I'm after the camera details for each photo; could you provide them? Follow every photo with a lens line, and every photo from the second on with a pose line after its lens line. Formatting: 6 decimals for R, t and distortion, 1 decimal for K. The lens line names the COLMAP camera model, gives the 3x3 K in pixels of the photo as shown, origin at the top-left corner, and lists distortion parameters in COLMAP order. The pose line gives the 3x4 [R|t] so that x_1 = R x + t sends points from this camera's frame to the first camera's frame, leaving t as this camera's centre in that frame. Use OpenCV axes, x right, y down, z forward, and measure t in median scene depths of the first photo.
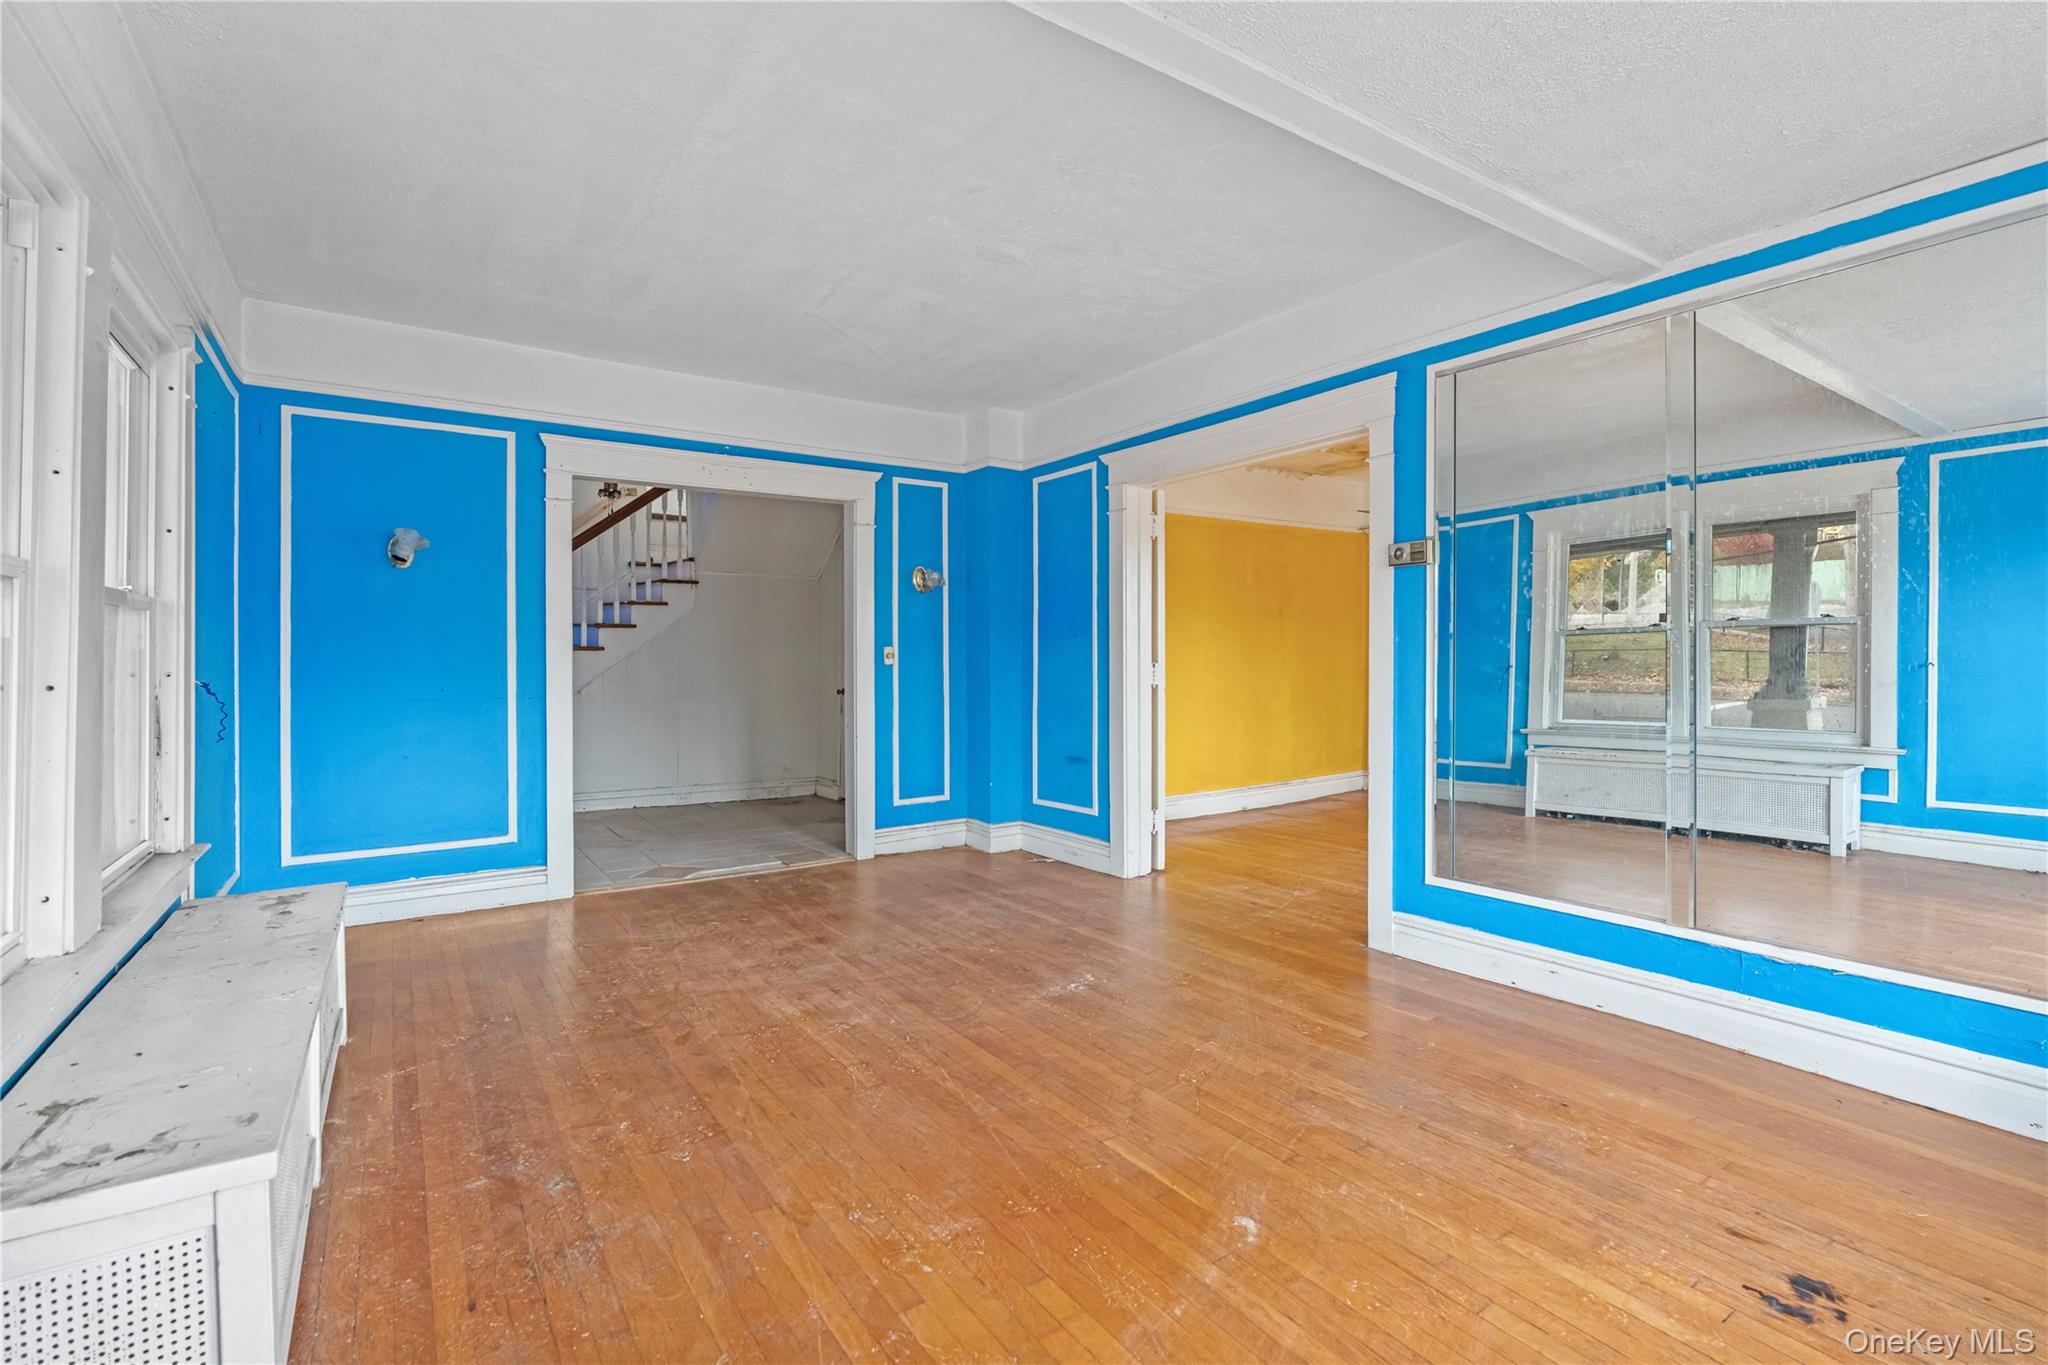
lens RADIAL K [[941.4, 0, 1026.3], [0, 941.4, 652.1], [0, 0, 1]] dist [-0.011852, 0.003260]
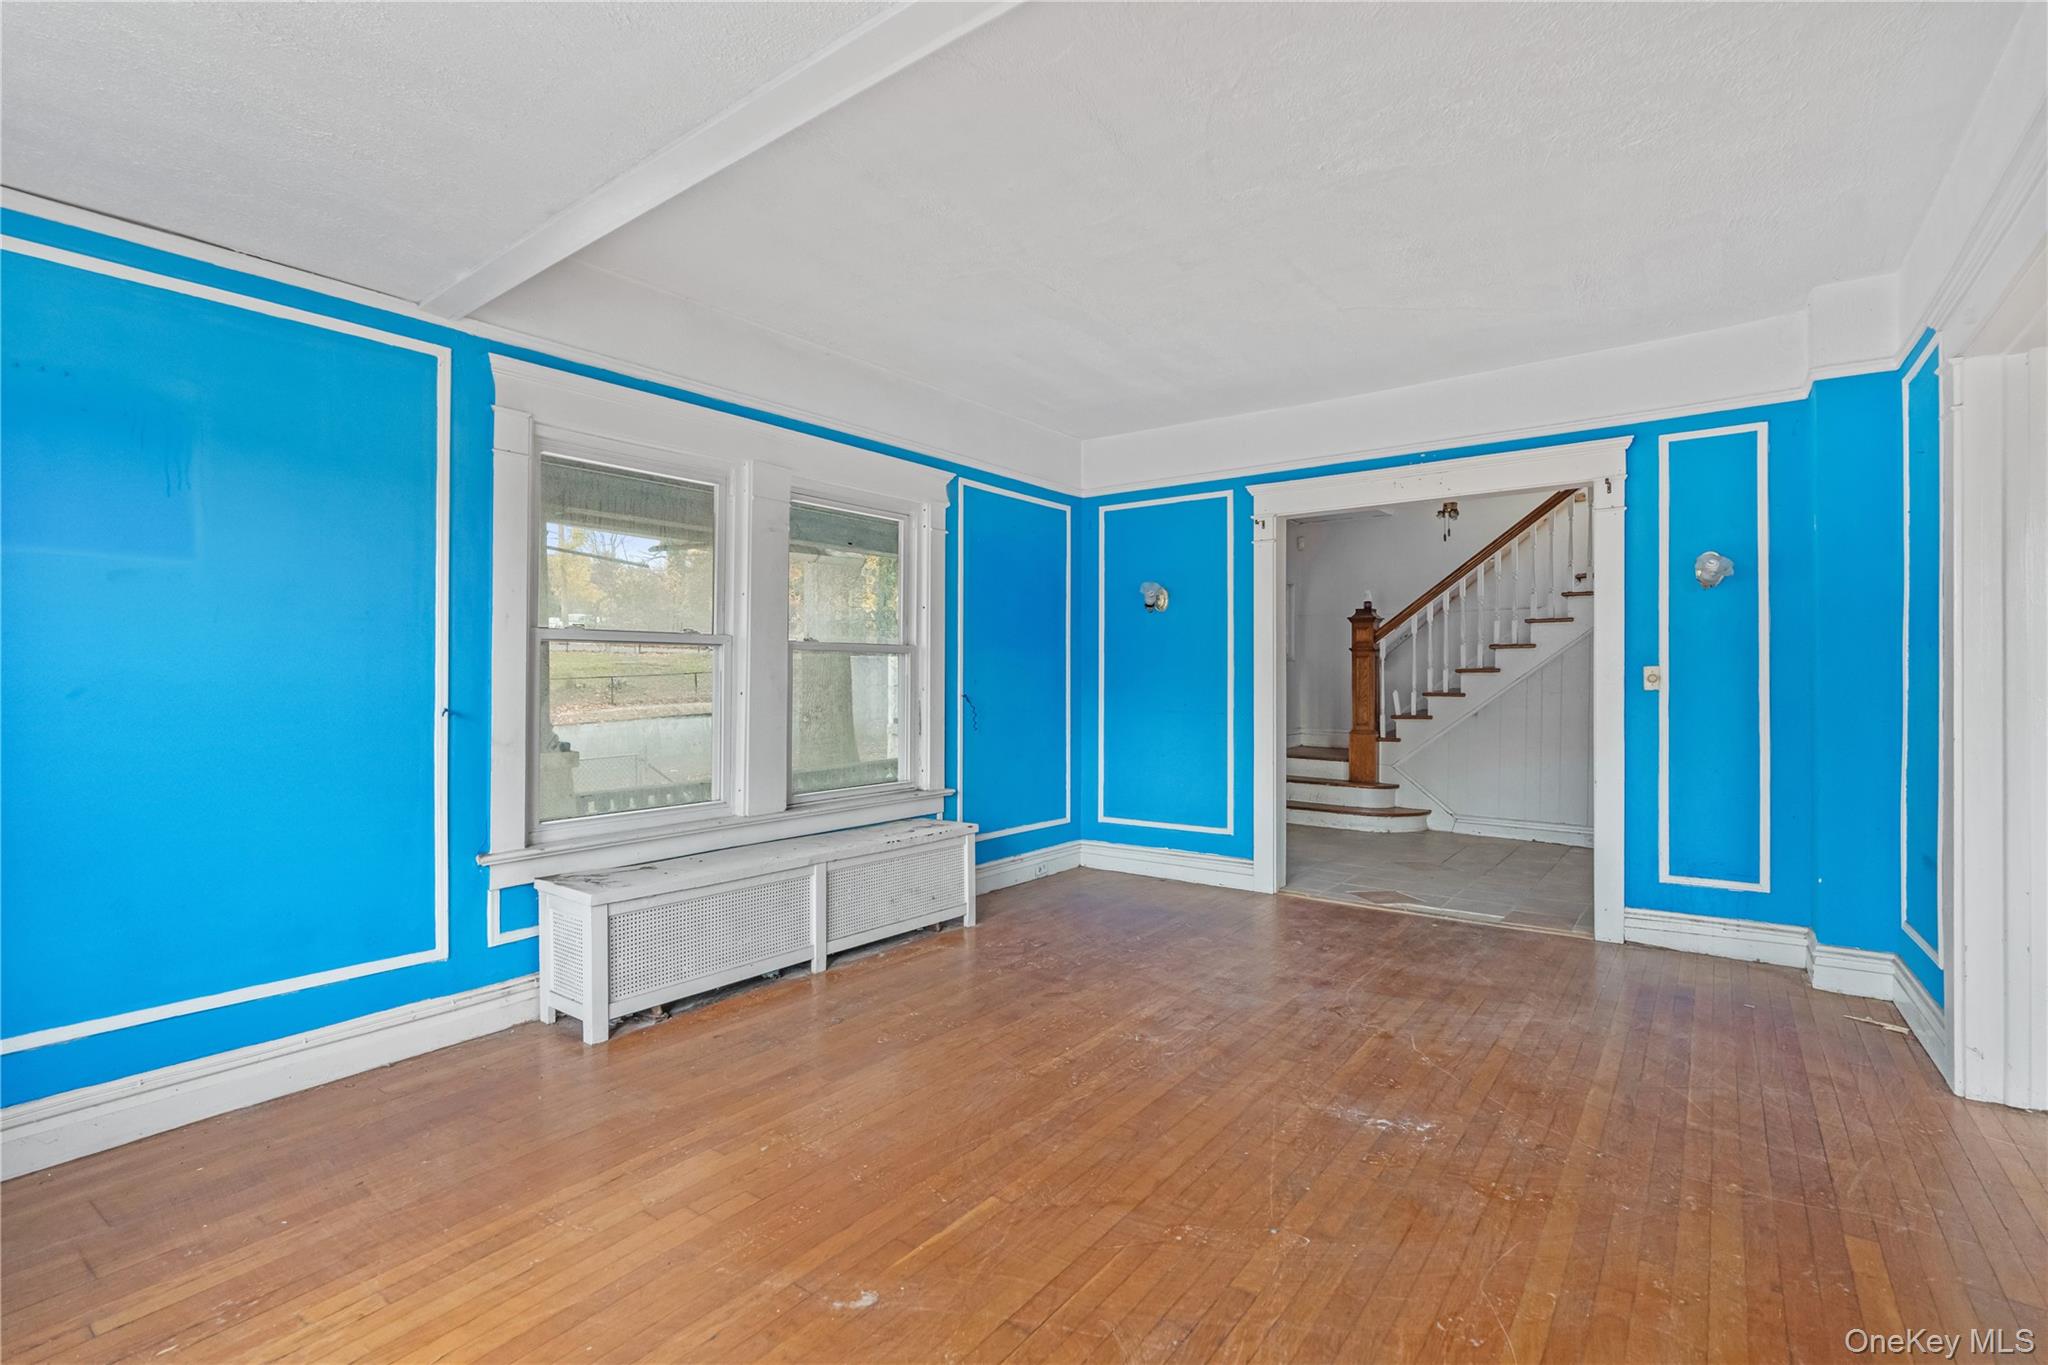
lens RADIAL K [[941.4, 0, 1025.8], [0, 941.4, 679.7], [0, 0, 1]] dist [-0.011852, 0.003260]
pose [[0.315075, 0.002907, -0.949062, 0.633437], [0.005009, 0.999976, 0.004726, -0.001620], [0.949053, -0.006243, 0.315053, 0.473018]]
